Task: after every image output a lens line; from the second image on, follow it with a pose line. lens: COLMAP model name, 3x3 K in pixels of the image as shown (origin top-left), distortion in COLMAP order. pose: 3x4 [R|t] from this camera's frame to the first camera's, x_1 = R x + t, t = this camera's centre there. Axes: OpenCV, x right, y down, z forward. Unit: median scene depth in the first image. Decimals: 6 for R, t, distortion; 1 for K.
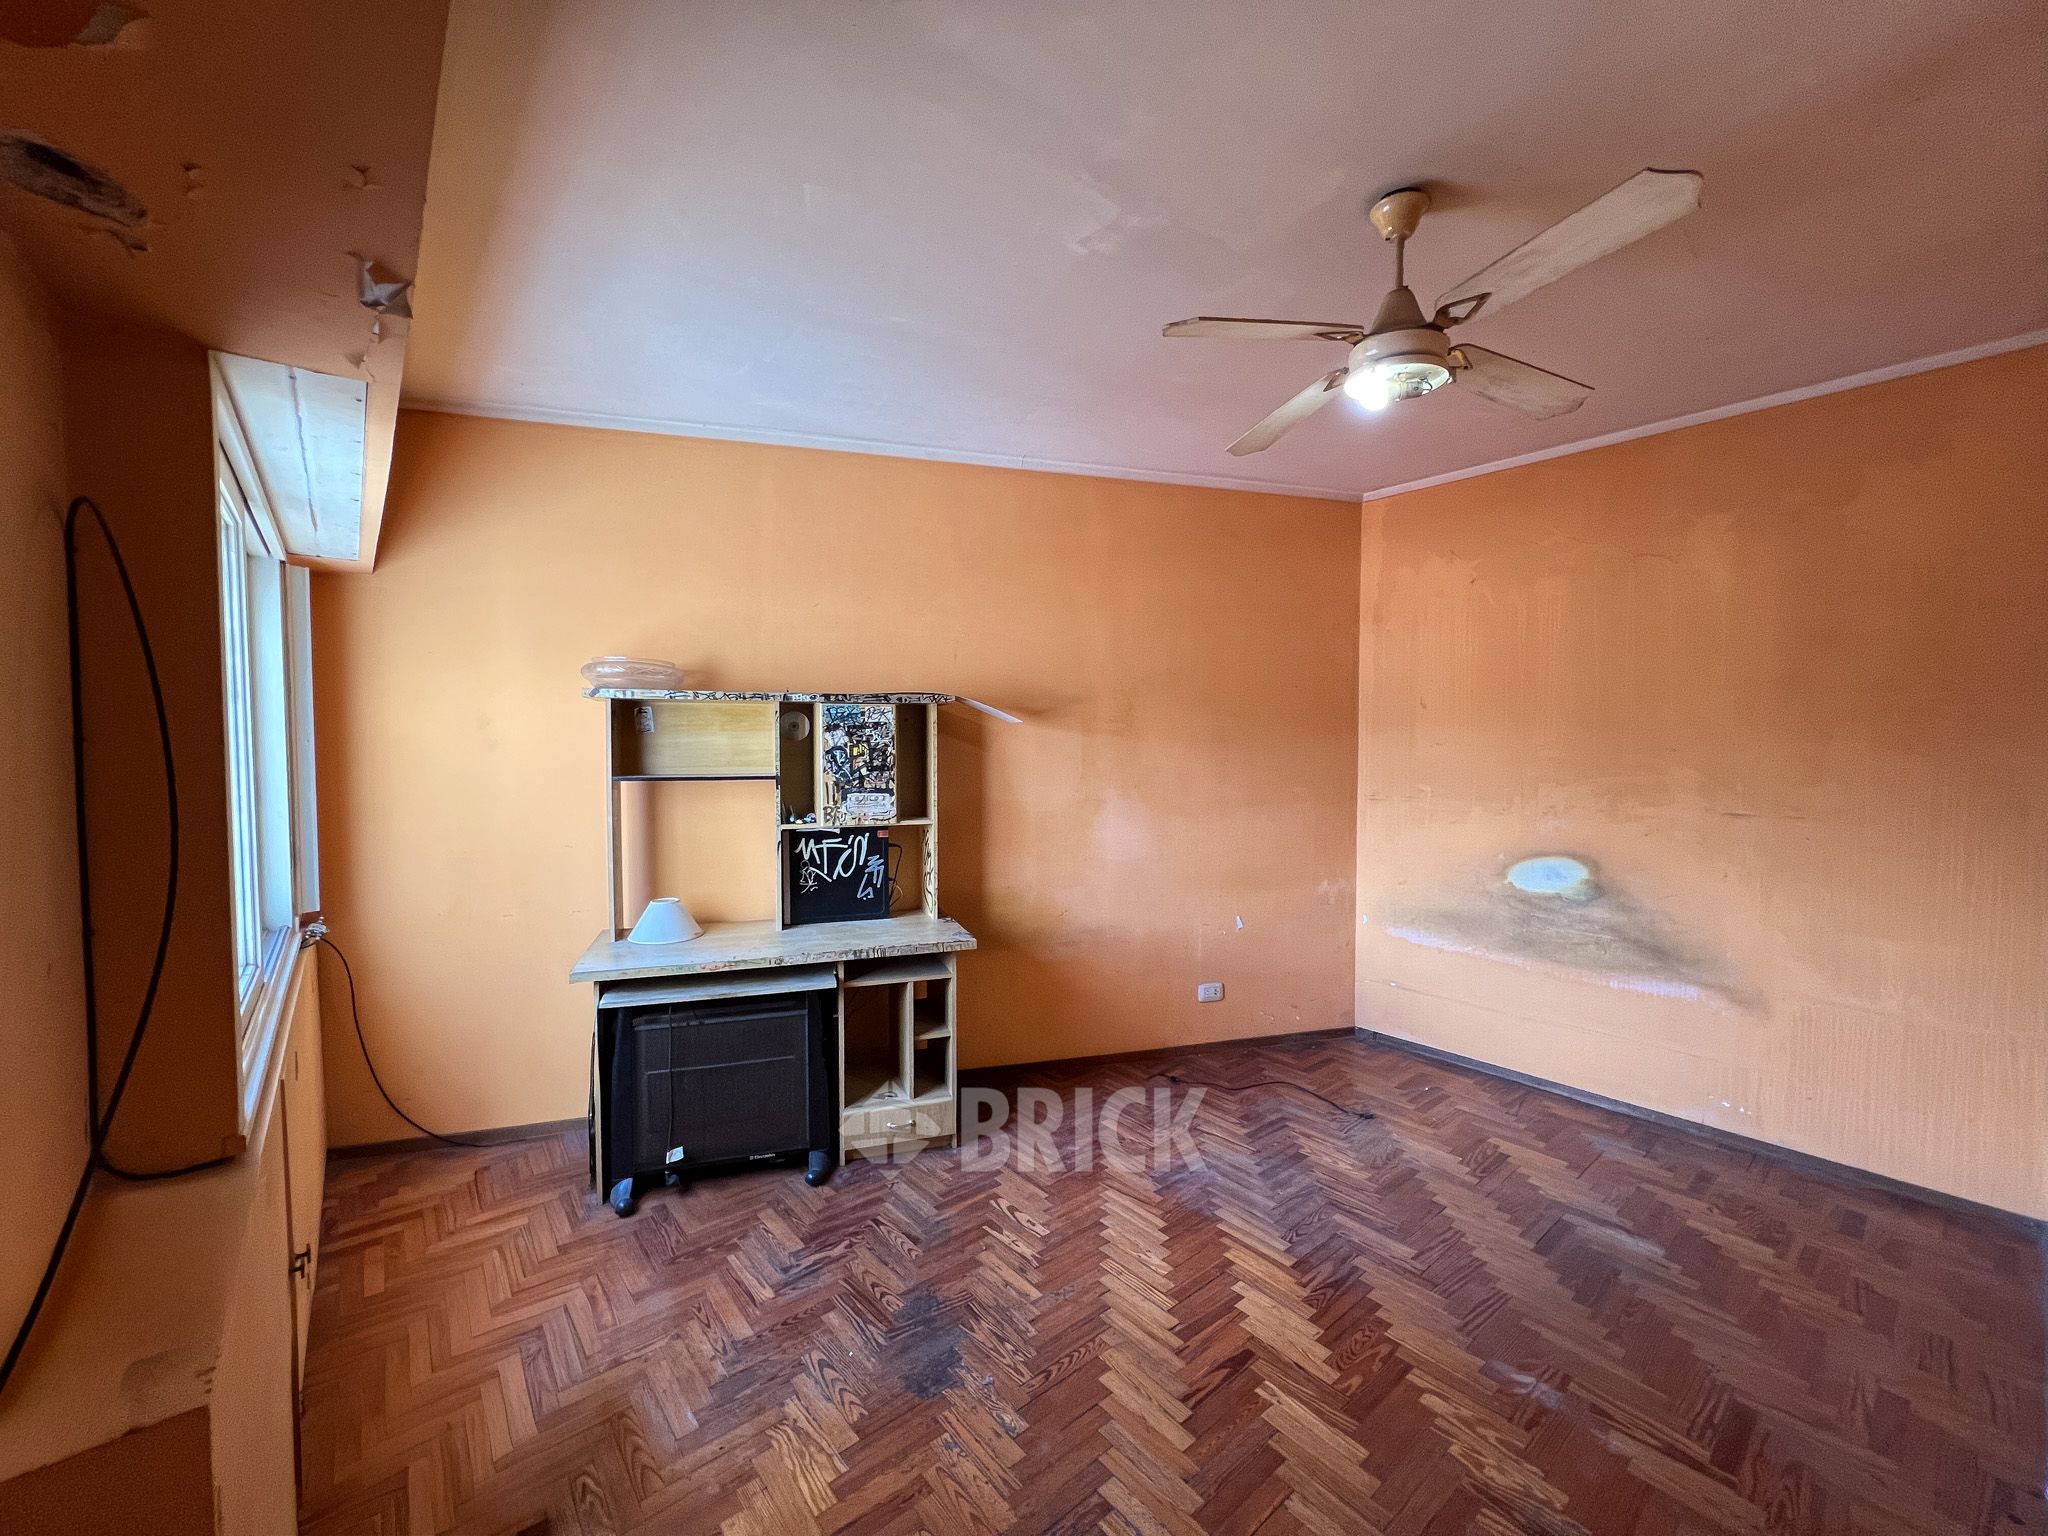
lens RADIAL K [[816.8, 0, 1027.2], [0, 816.8, 775.8], [0, 0, 1]] dist [-0.001861, 0.000869]
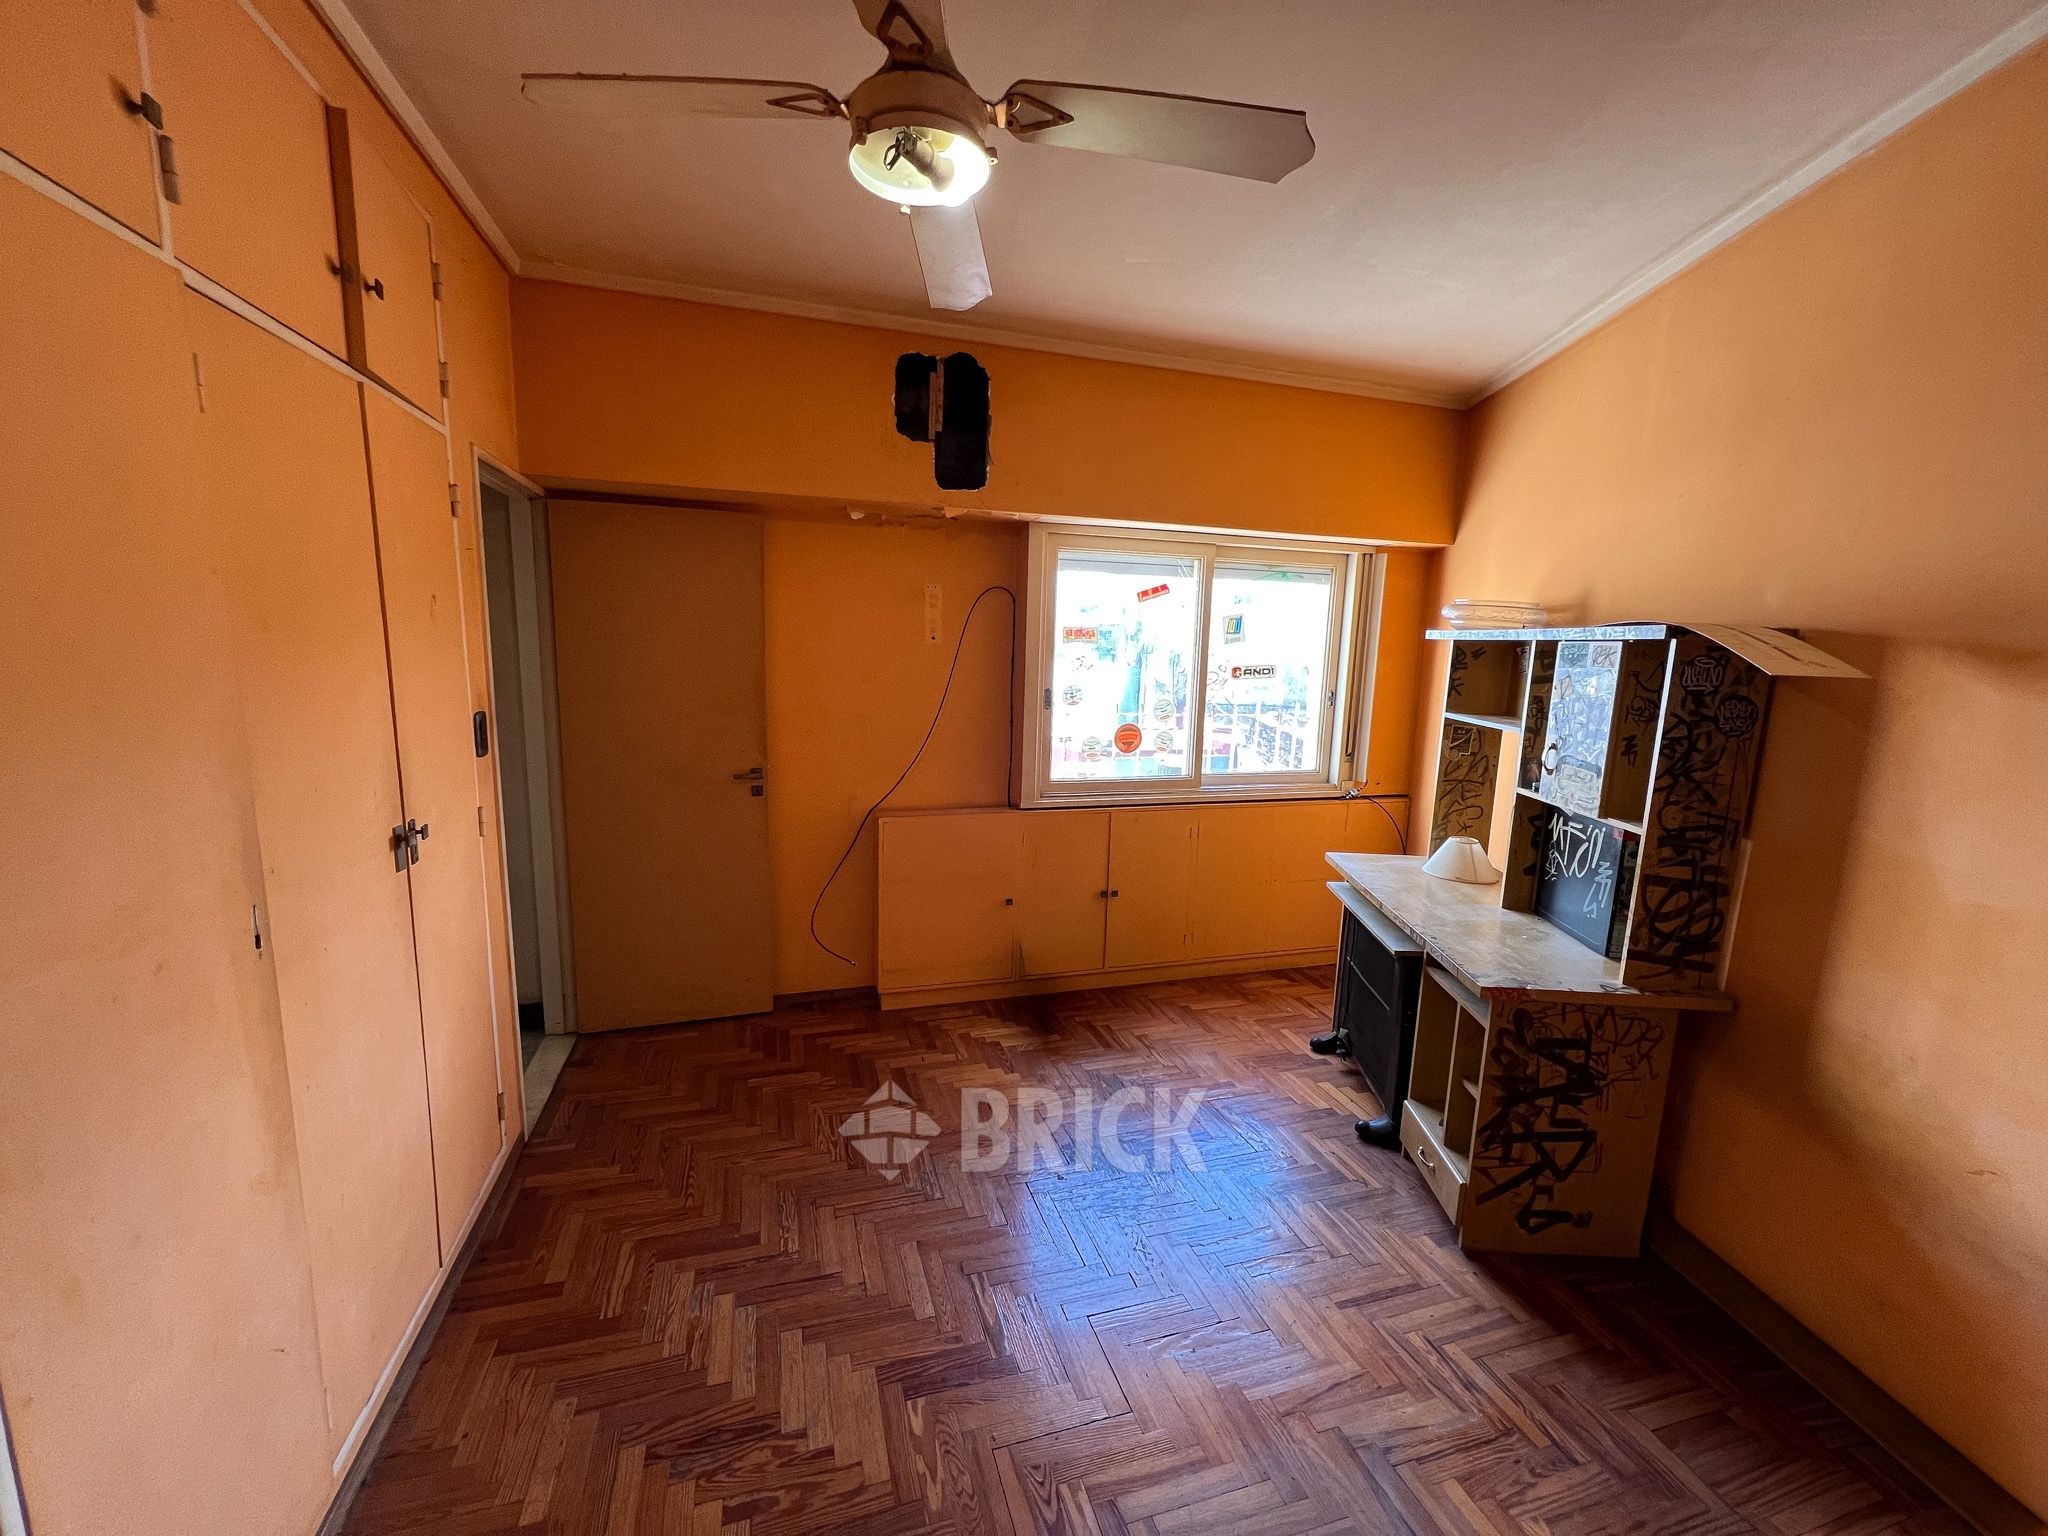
lens RADIAL K [[816.8, 0, 1022.4], [0, 816.8, 771.3], [0, 0, 1]] dist [-0.001861, 0.000869]
pose [[-0.382876, 0.135761, -0.913770, 0.675869], [-0.069450, 0.982113, 0.175015, -0.069823], [0.921186, 0.130470, -0.366599, 0.844977]]
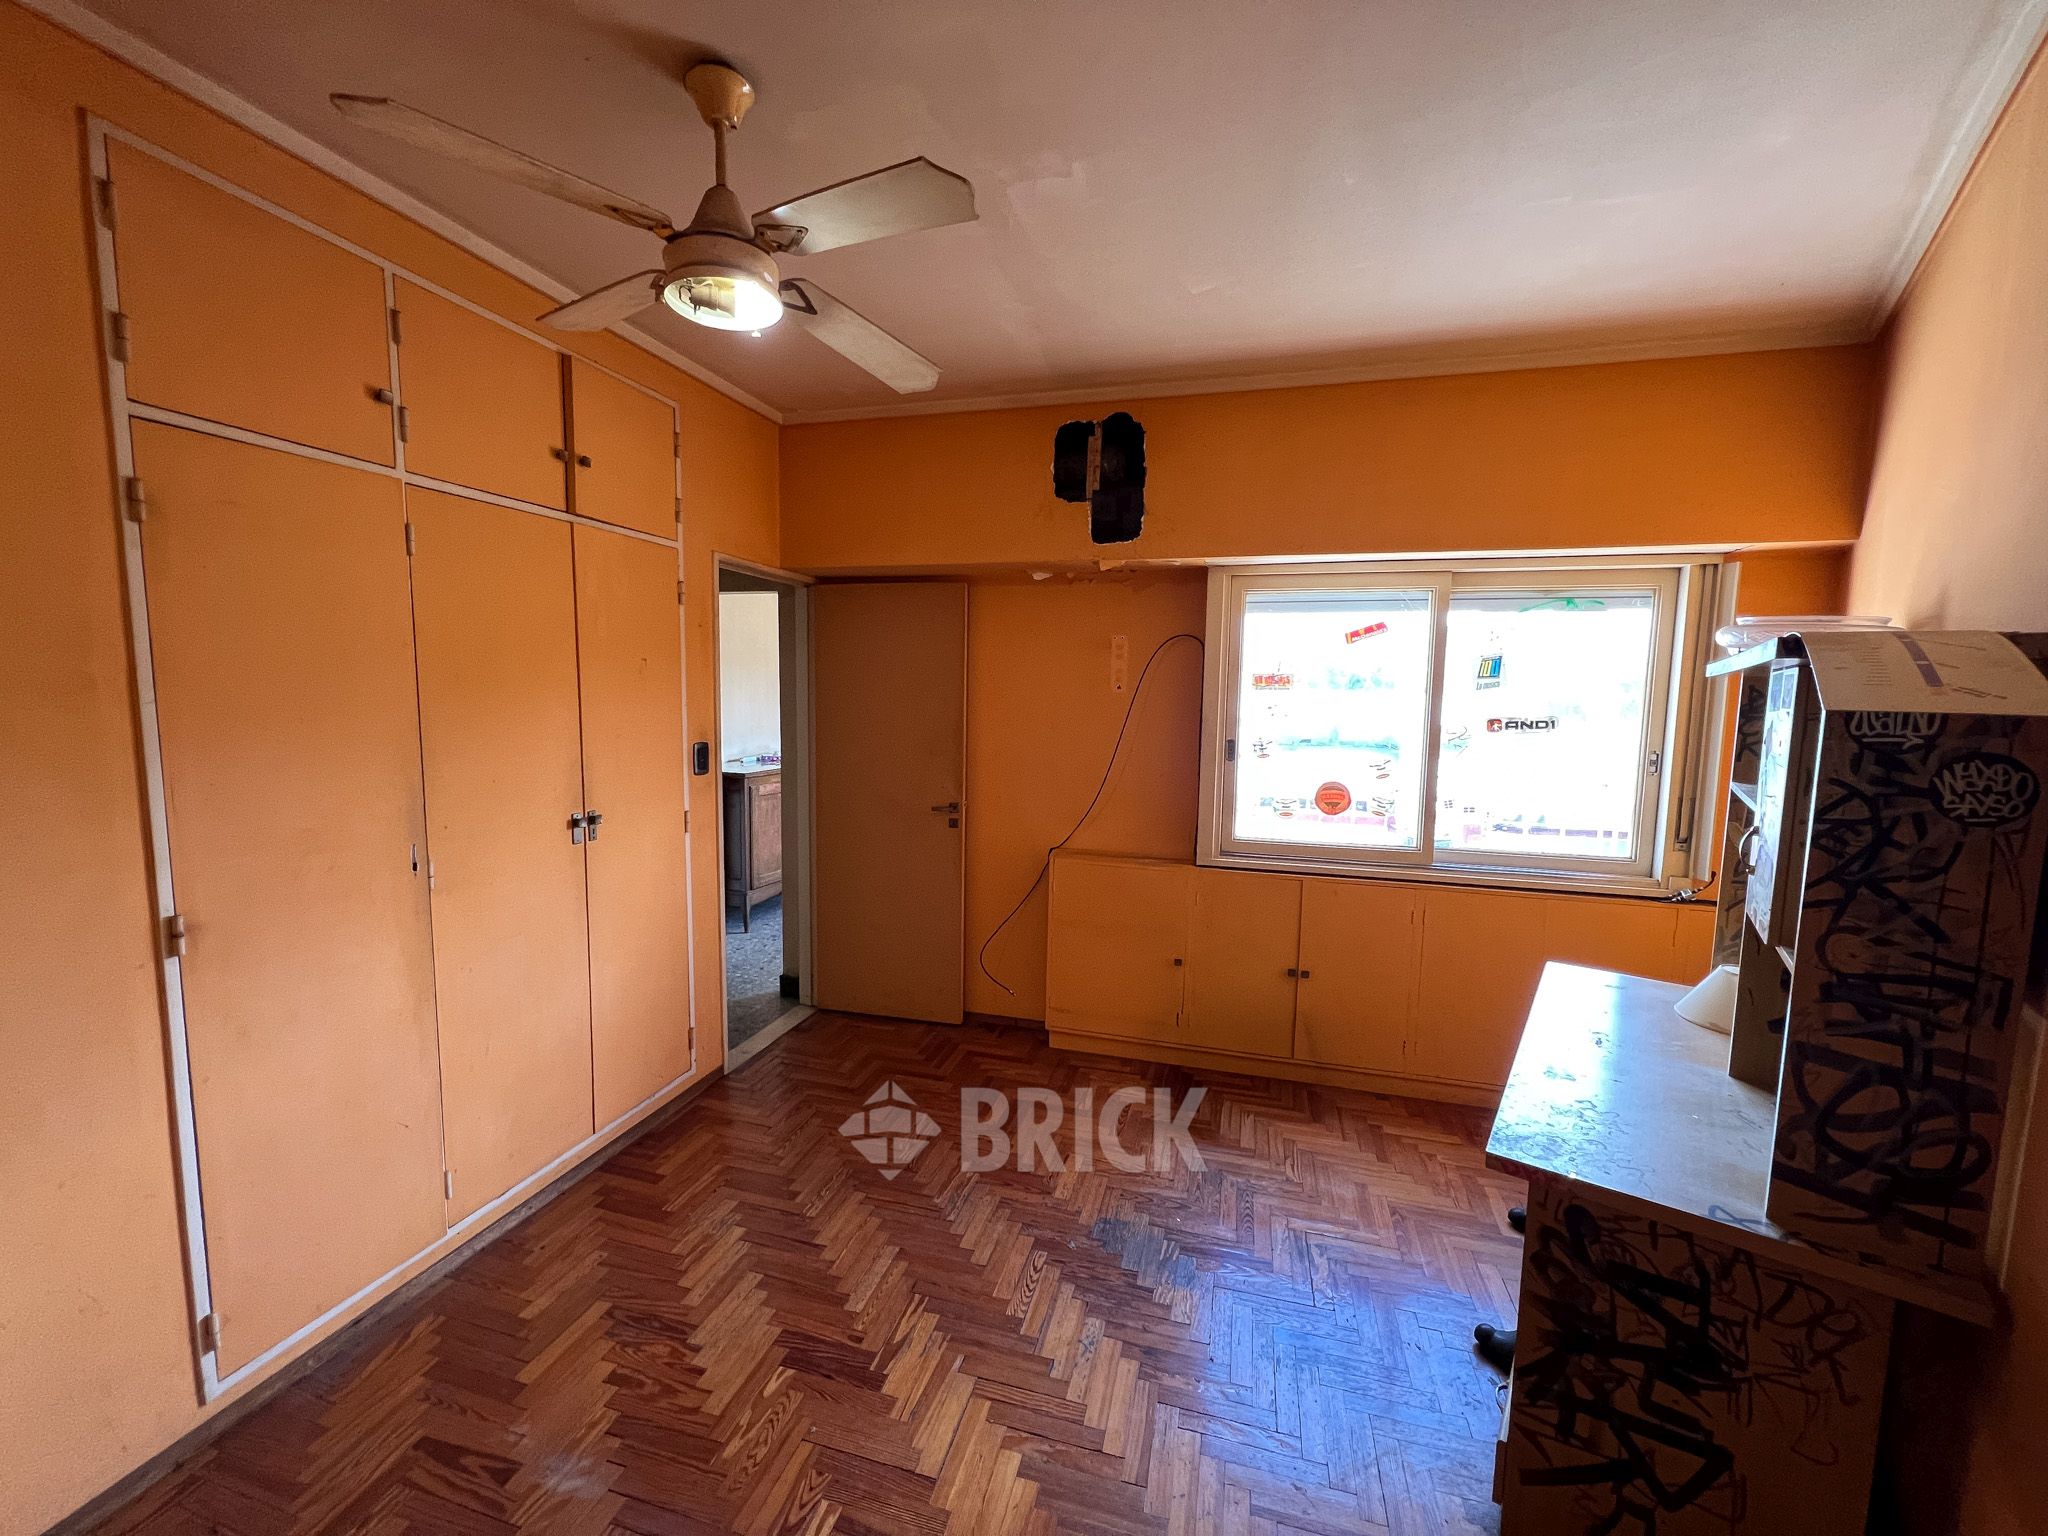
lens RADIAL K [[816.8, 0, 1028.1], [0, 816.8, 771.4], [0, 0, 1]] dist [-0.001861, 0.000869]
pose [[-0.822352, 0.042550, -0.567386, 0.424098], [-0.042561, 0.989806, 0.135914, -0.078726], [0.567385, 0.135918, -0.812158, 1.176579]]
